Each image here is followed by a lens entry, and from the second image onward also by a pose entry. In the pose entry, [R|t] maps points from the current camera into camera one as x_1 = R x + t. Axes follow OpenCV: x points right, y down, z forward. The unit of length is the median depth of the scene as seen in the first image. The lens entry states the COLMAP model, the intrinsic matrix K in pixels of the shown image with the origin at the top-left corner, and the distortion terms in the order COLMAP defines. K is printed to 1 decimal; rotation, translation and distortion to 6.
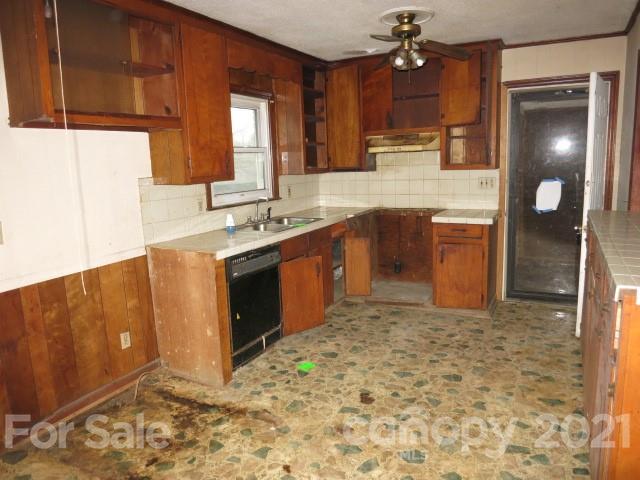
lens RADIAL K [[463.2, 0, 321.3], [0, 463.2, 232.0], [0, 0, 1]] dist [-0.043572, -0.001336]
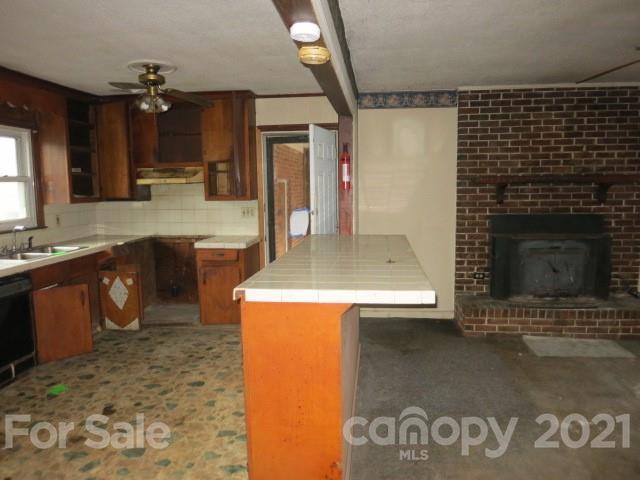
lens RADIAL K [[463.2, 0, 321.3], [0, 463.2, 232.0], [0, 0, 1]] dist [-0.043572, -0.001336]
pose [[0.935987, -0.010570, 0.351875, 0.140686], [0.031139, 0.998117, -0.052847, 0.009558], [-0.350654, 0.060421, 0.934554, -0.149436]]
